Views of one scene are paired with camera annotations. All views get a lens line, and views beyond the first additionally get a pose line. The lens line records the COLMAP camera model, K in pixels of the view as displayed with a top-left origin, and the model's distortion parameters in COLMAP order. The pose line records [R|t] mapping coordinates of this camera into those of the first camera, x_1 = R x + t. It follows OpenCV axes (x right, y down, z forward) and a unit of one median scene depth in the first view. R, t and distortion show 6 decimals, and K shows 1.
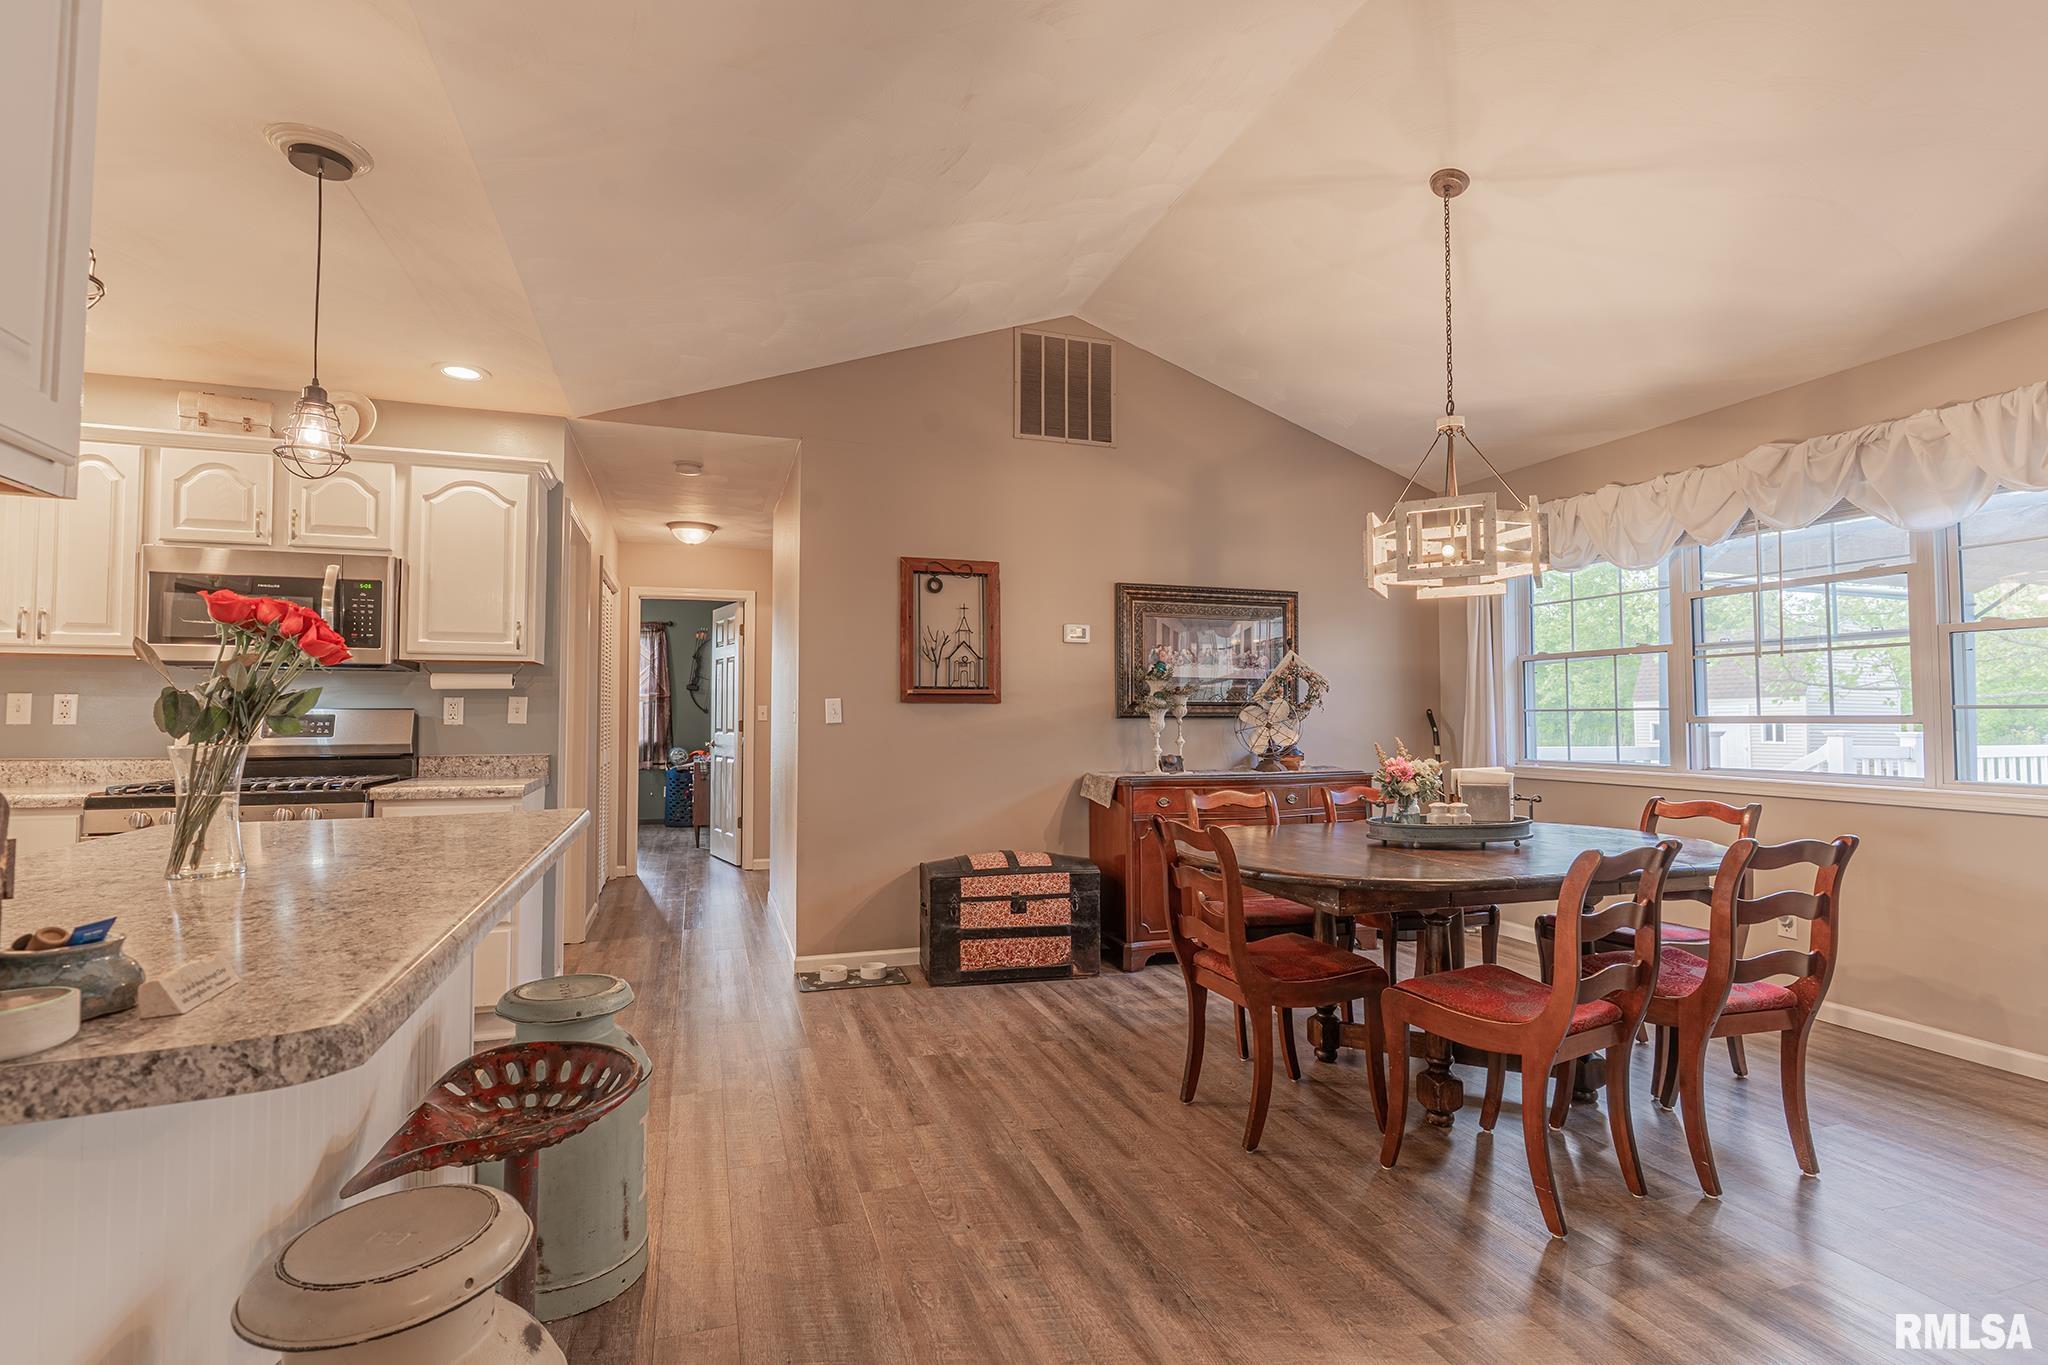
lens RADIAL K [[964.3, 0, 1021.1], [0, 964.3, 675.9], [0, 0, 1]] dist [0.001858, -0.000112]
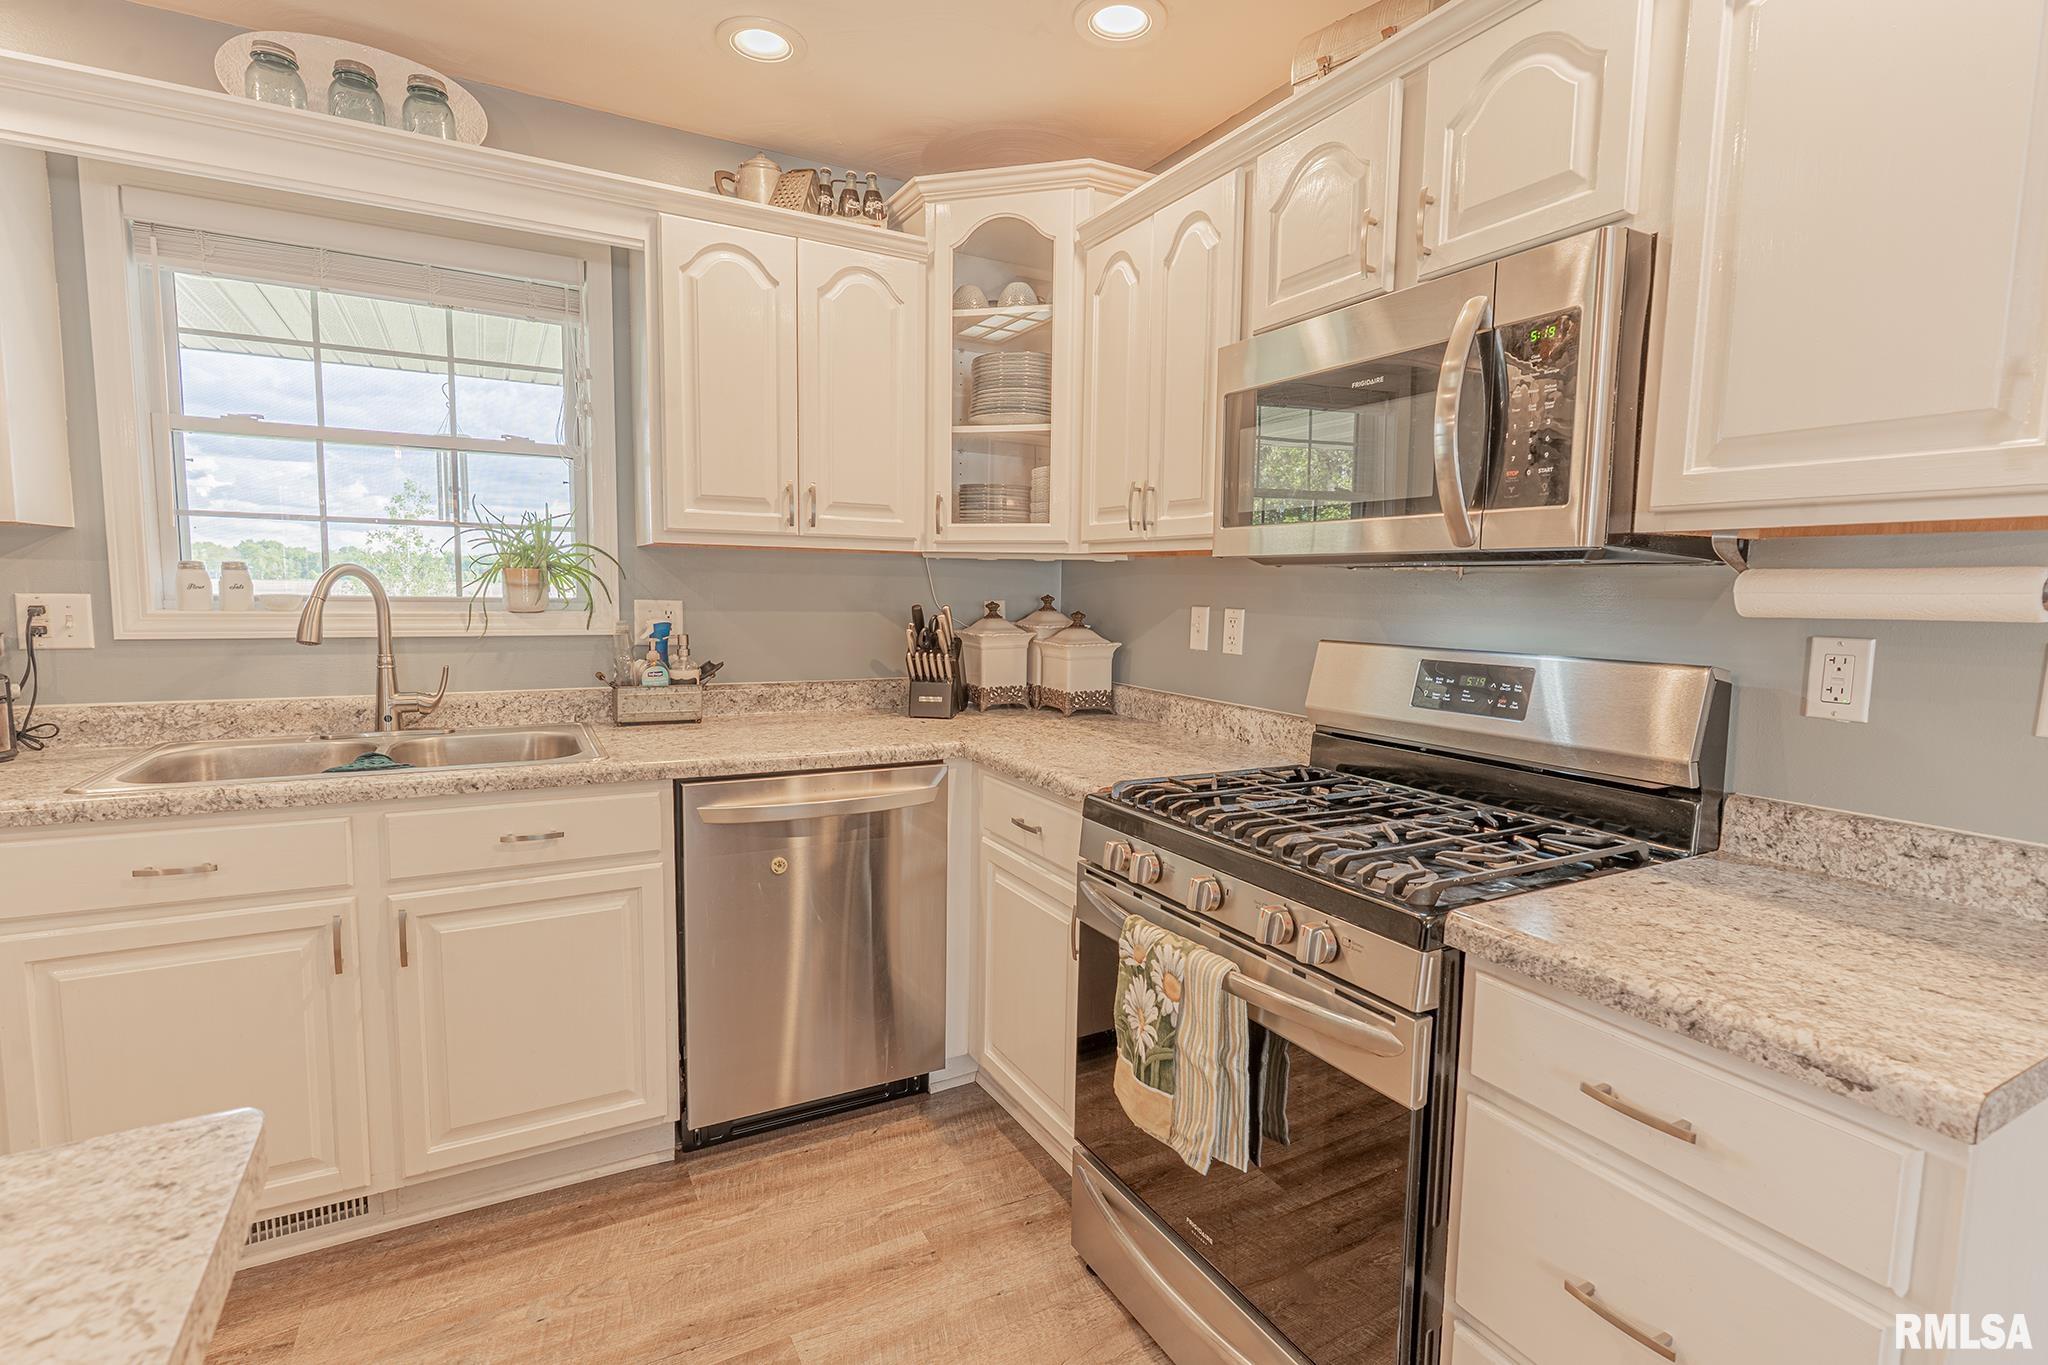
lens RADIAL K [[968.6, 0, 1022.8], [0, 968.6, 680.4], [0, 0, 1]] dist [0.002439, 0.000148]
pose [[0.179131, 0.096955, -0.979036, -0.306882], [0.026818, 0.994281, 0.103372, -0.005523], [0.983460, -0.044773, 0.175506, 0.655613]]
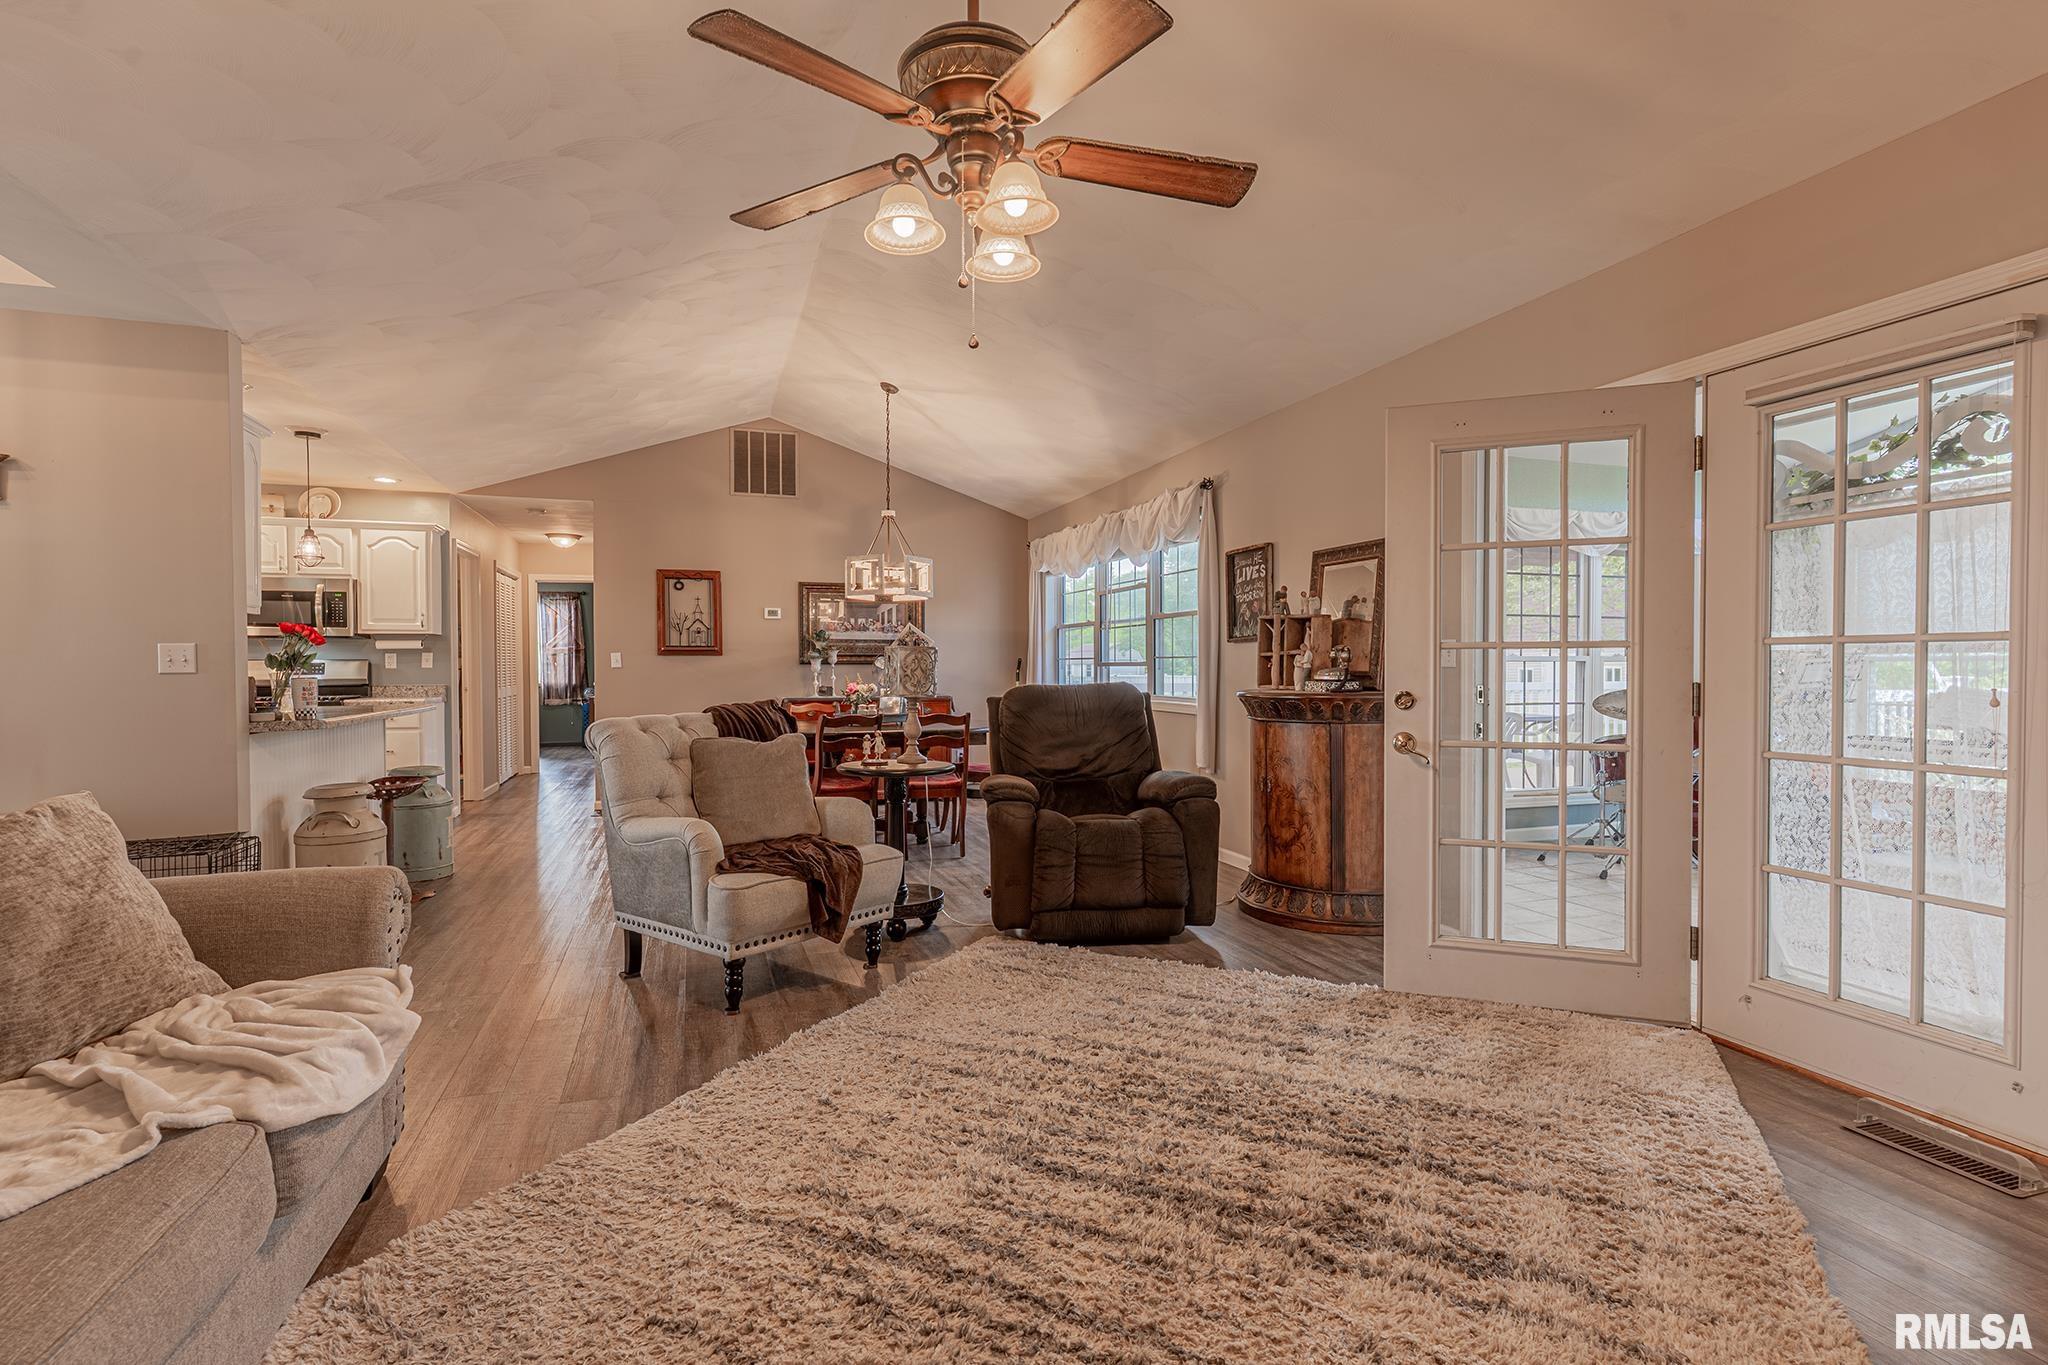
lens RADIAL K [[968.6, 0, 1022.8], [0, 968.6, 680.4], [0, 0, 1]] dist [0.002439, 0.000148]
pose [[0.999997, -0.002252, 0.000316, 0.595022], [0.002230, 0.998333, 0.057674, -0.029079], [-0.000445, -0.057673, 0.998335, -0.816351]]
